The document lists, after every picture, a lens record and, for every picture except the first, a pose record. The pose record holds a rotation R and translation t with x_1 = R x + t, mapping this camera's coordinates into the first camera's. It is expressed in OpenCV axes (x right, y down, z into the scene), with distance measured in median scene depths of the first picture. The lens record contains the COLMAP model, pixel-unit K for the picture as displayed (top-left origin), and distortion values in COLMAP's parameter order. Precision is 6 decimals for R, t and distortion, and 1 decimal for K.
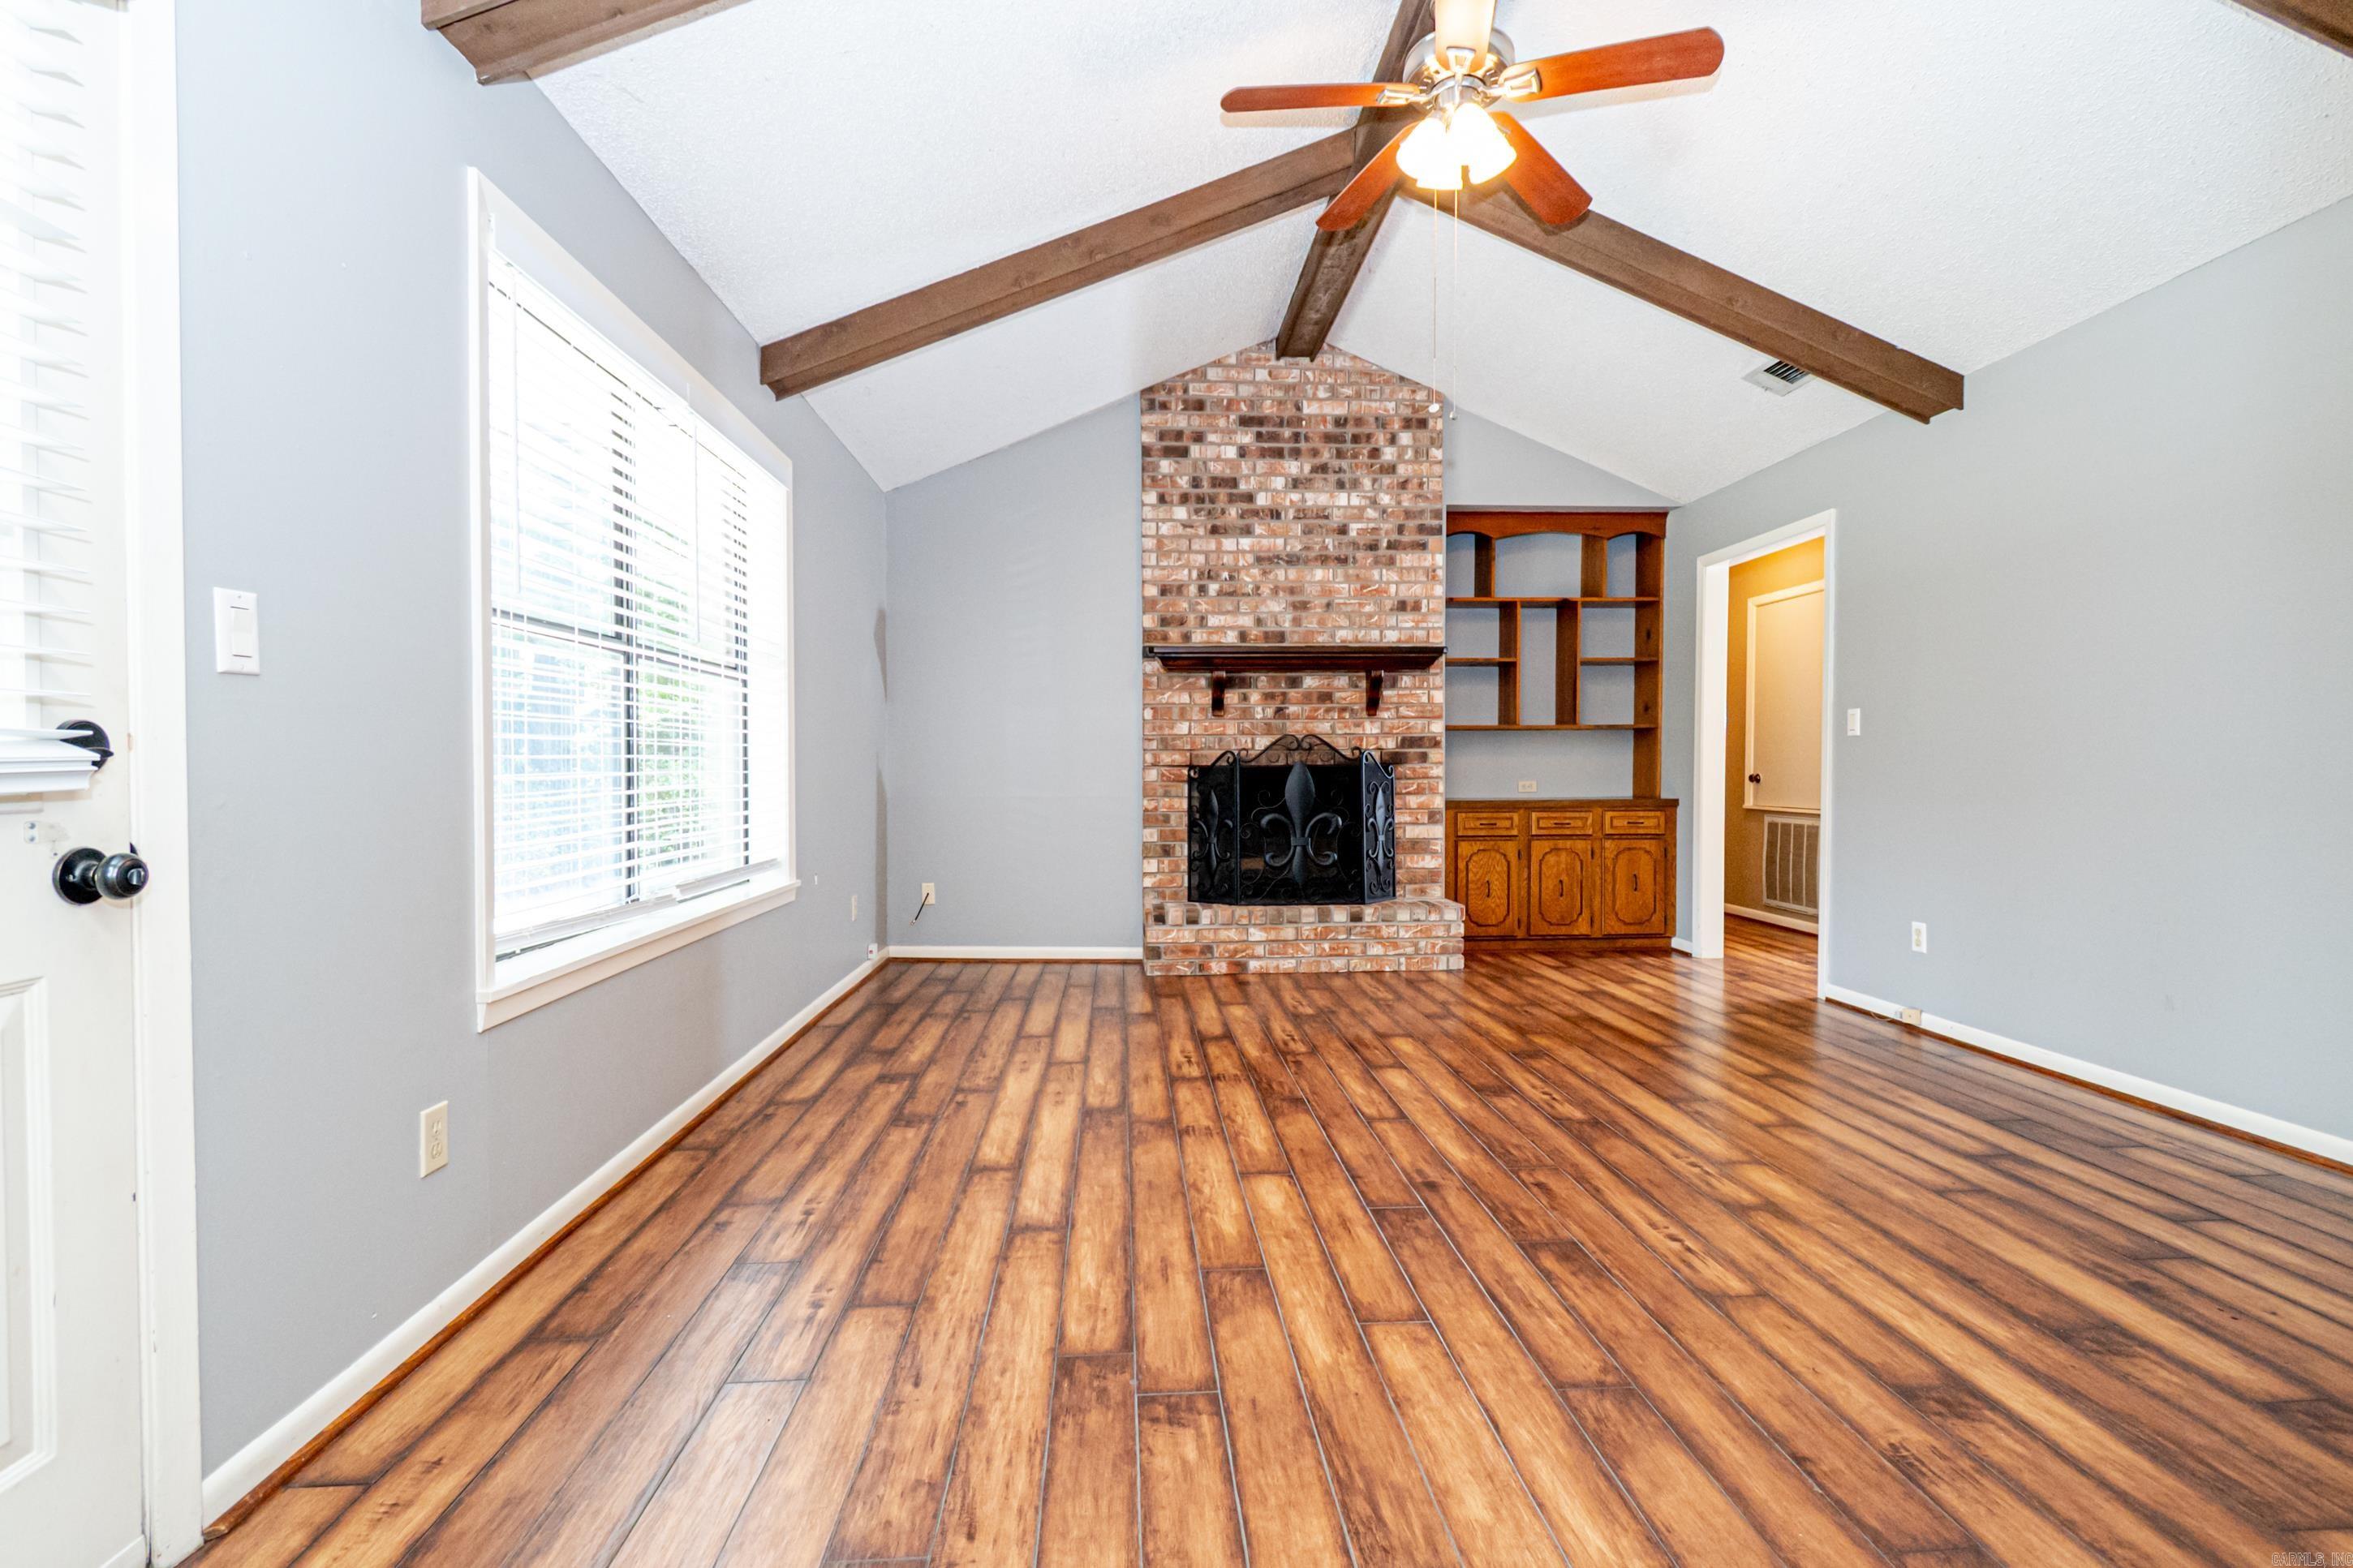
lens RADIAL K [[1055.5, 0, 1182.3], [0, 1055.5, 780.5], [0, 0, 1]] dist [-0.000109, -0.001182]
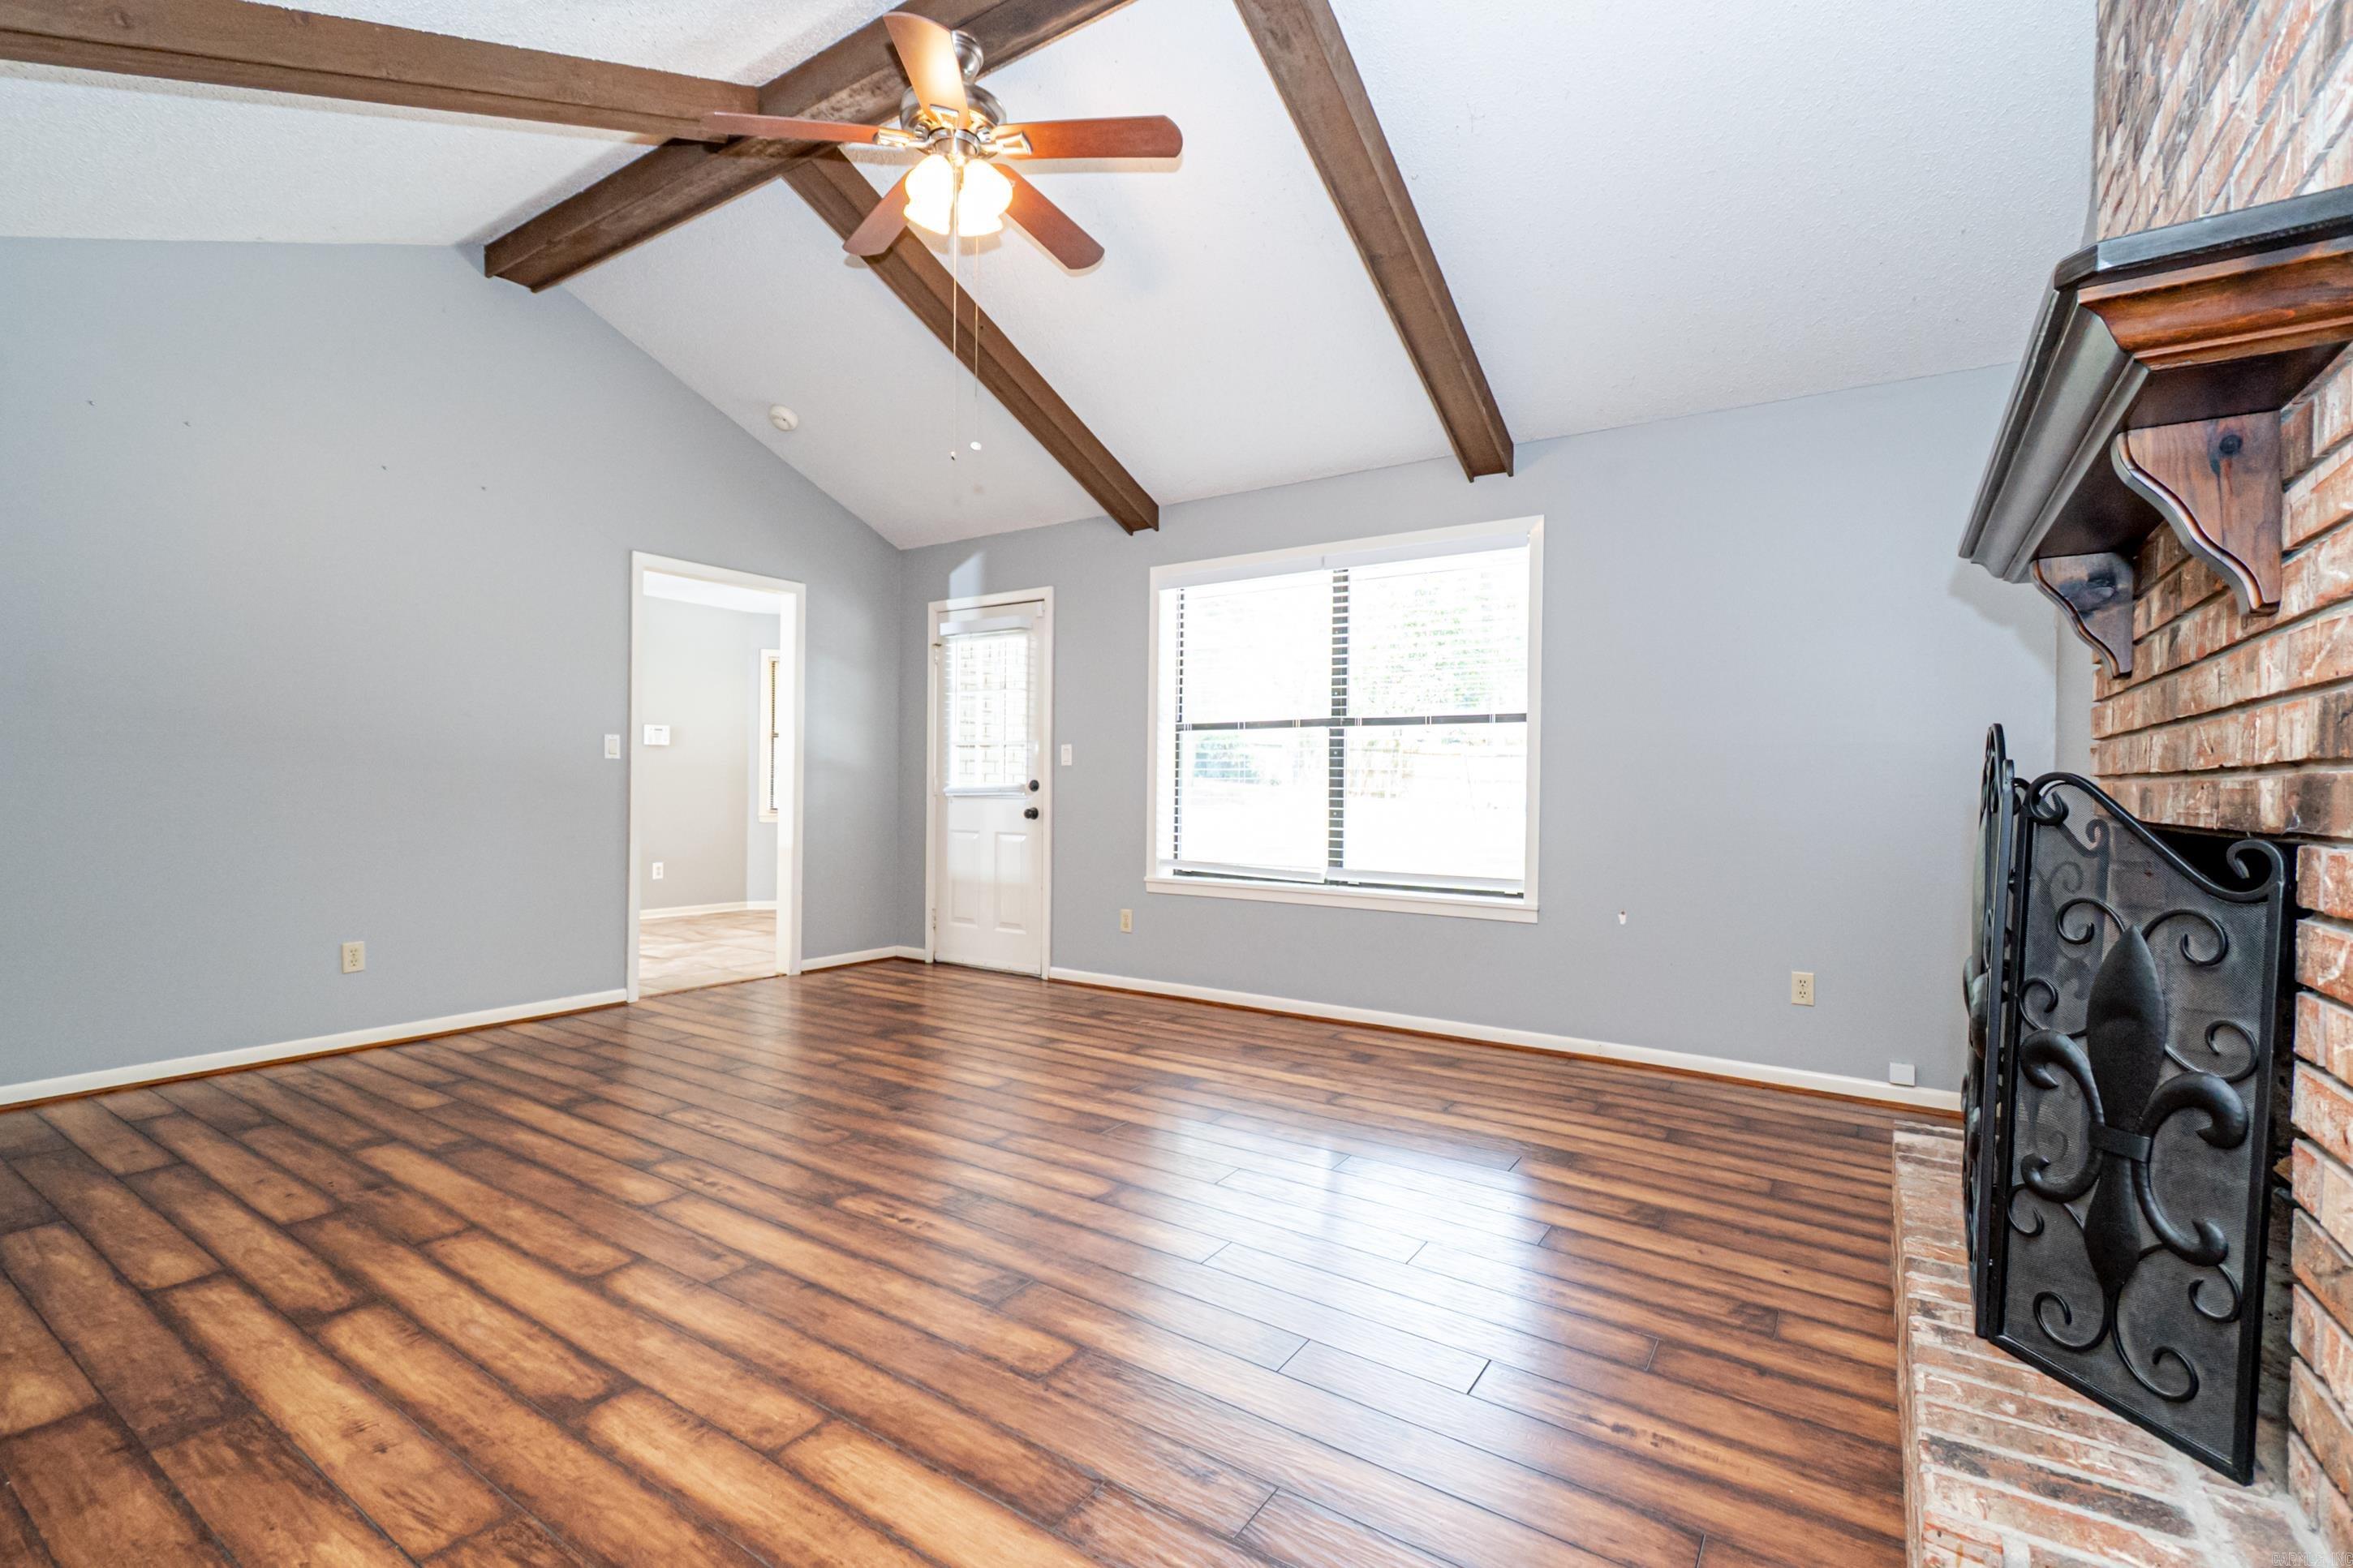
lens RADIAL K [[1055.5, 0, 1182.3], [0, 1055.5, 780.5], [0, 0, 1]] dist [-0.000109, -0.001182]
pose [[-0.607714, -0.004897, -0.794141, 1.049663], [-0.022062, 0.999699, 0.010719, -0.053751], [0.793849, 0.024034, -0.607640, 2.026080]]
